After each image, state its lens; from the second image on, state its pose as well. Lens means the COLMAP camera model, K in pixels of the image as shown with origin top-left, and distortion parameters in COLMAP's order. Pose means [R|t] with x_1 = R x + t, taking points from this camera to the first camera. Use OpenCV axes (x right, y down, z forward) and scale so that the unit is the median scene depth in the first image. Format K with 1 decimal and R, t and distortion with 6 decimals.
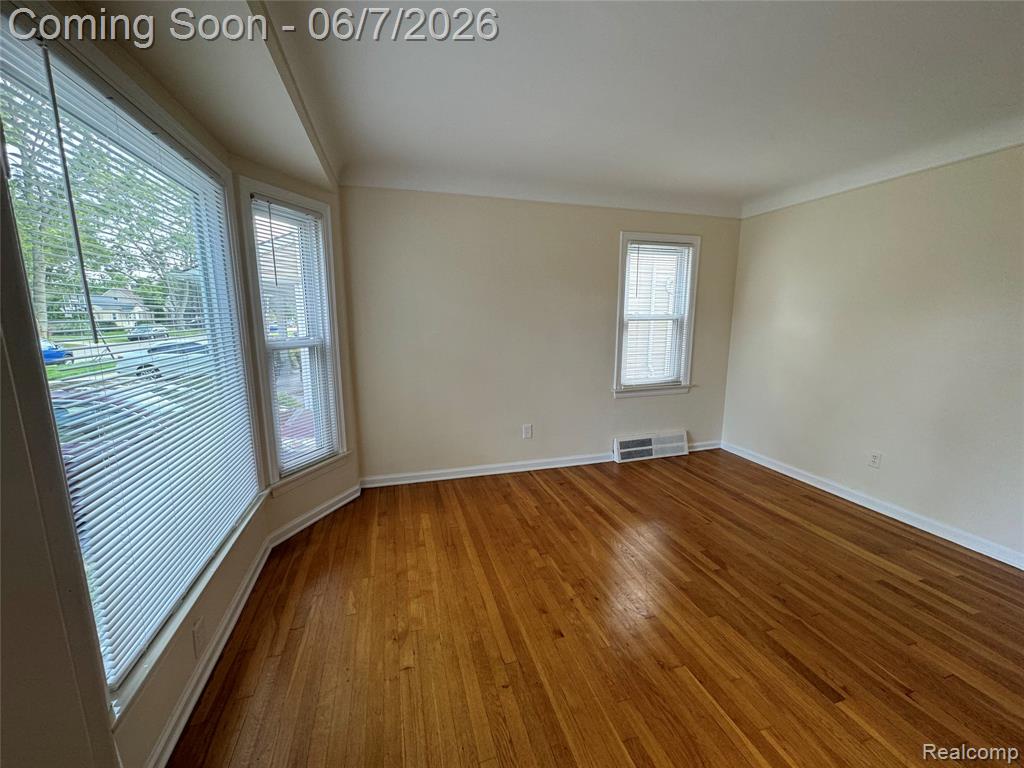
lens RADIAL K [[408.5, 0, 511.4], [0, 408.5, 386.5], [0, 0, 1]] dist [-0.002556, 0.000423]
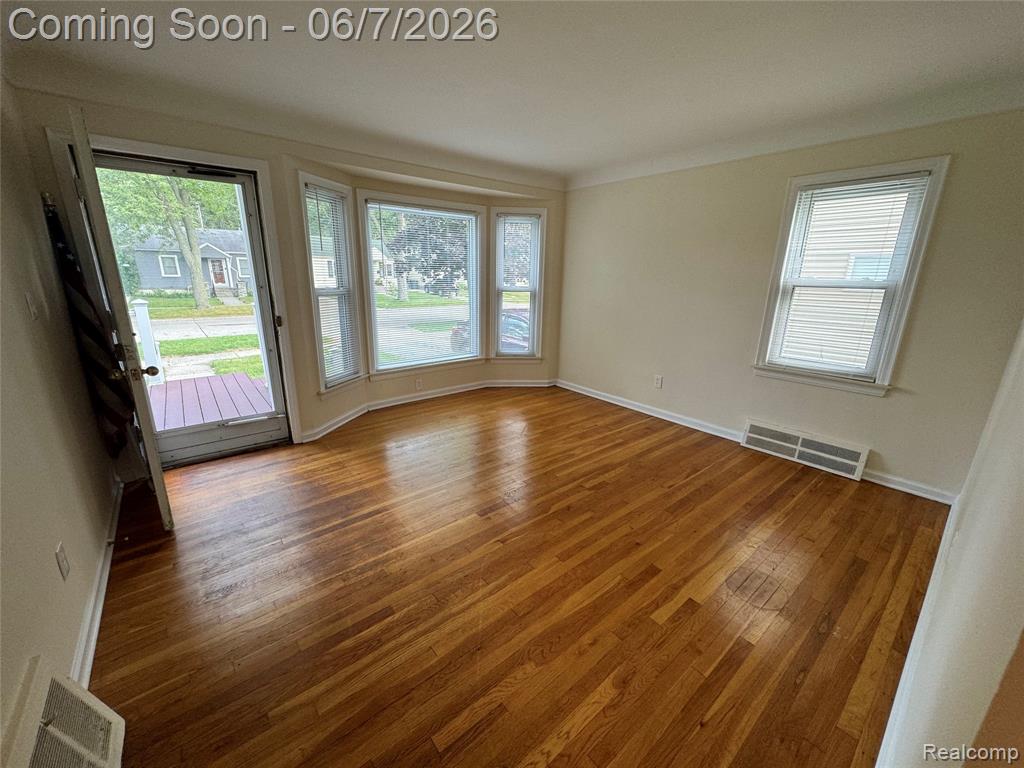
lens RADIAL K [[408.5, 0, 507.2], [0, 408.5, 382.7], [0, 0, 1]] dist [-0.002556, 0.000423]
pose [[0.381700, 0.249545, -0.889962, 0.960403], [-0.175778, 0.964890, 0.195165, -0.036980], [0.907418, 0.081942, 0.412163, 0.168955]]
